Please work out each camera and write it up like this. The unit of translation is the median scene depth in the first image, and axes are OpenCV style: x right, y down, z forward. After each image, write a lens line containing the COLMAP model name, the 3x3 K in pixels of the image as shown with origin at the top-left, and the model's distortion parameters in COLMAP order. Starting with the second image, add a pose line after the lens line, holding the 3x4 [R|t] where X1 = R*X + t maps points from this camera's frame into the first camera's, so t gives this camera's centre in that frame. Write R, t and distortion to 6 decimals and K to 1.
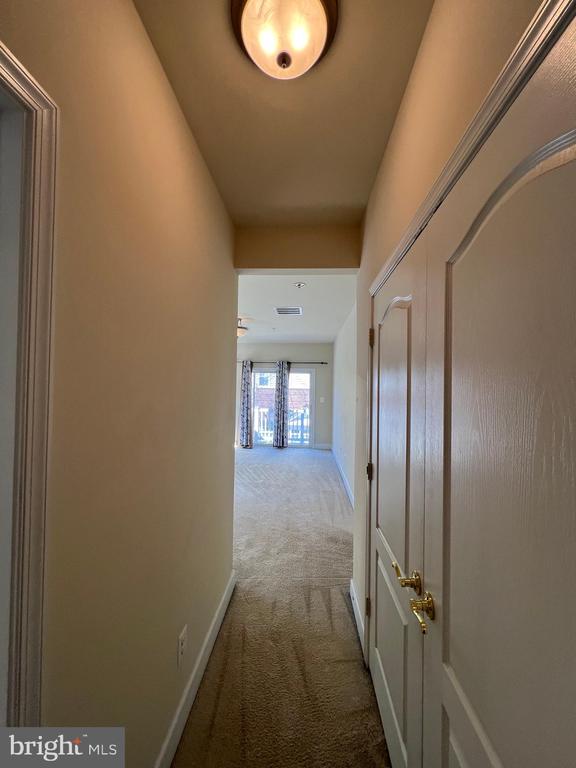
lens RADIAL K [[304.6, 0, 287.3], [0, 304.6, 381.8], [0, 0, 1]] dist [-0.003797, 0.001040]
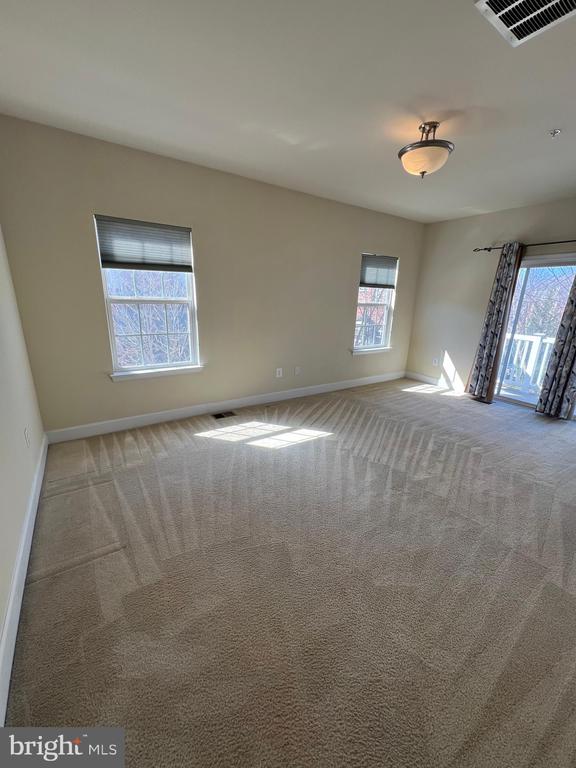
lens RADIAL K [[304.6, 0, 286.9], [0, 304.6, 385.5], [0, 0, 1]] dist [-0.003797, 0.001040]
pose [[0.612576, 0.229118, -0.756476, 0.126481], [-0.007085, 0.958619, 0.284605, 0.028092], [0.790380, -0.168983, 0.588850, 0.517983]]
